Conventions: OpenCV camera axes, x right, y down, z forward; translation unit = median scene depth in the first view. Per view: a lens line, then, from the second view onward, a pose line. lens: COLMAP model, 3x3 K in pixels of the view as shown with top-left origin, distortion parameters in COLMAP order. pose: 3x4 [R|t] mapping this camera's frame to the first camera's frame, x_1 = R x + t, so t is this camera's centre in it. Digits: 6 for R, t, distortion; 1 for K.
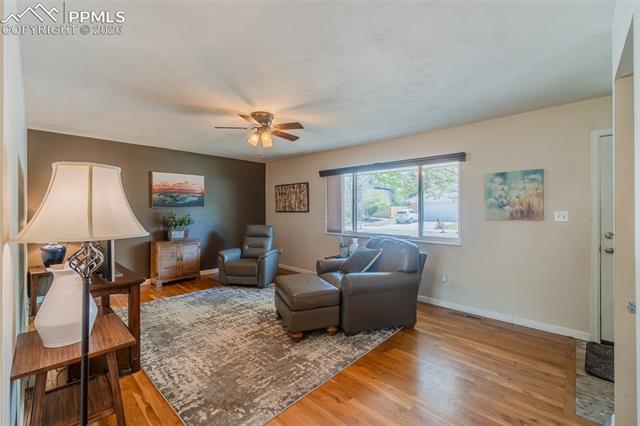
lens RADIAL K [[272.8, 0, 314.2], [0, 272.8, 210.0], [0, 0, 1]] dist [-0.009072, 0.000981]
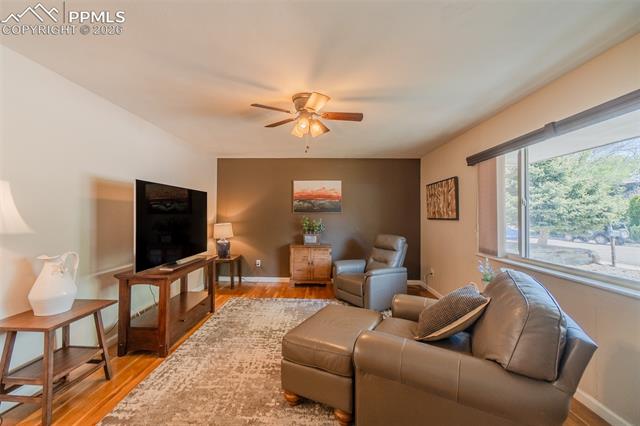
lens RADIAL K [[272.8, 0, 314.2], [0, 272.8, 210.0], [0, 0, 1]] dist [-0.009072, 0.000981]
pose [[0.671835, -0.007756, -0.740661, 0.310497], [-0.010354, 0.999749, -0.019861, -0.000215], [0.740629, 0.021012, 0.671586, 0.355822]]
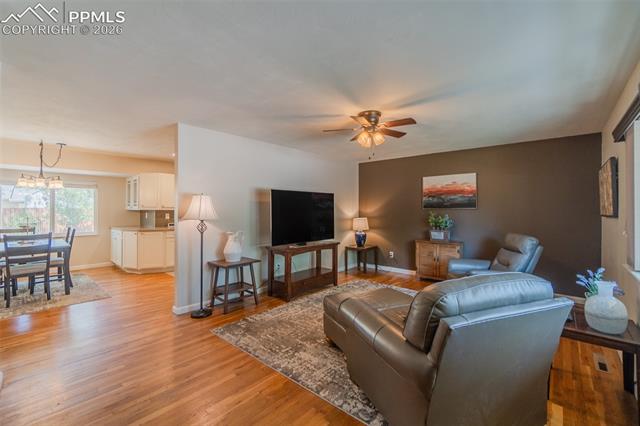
lens RADIAL K [[272.8, 0, 314.2], [0, 272.8, 210.0], [0, 0, 1]] dist [-0.009072, 0.000981]
pose [[0.034107, 0.000694, -0.999418, 0.572403], [-0.007235, 0.999974, 0.000447, -0.002383], [0.999392, 0.007215, 0.034111, 0.569201]]
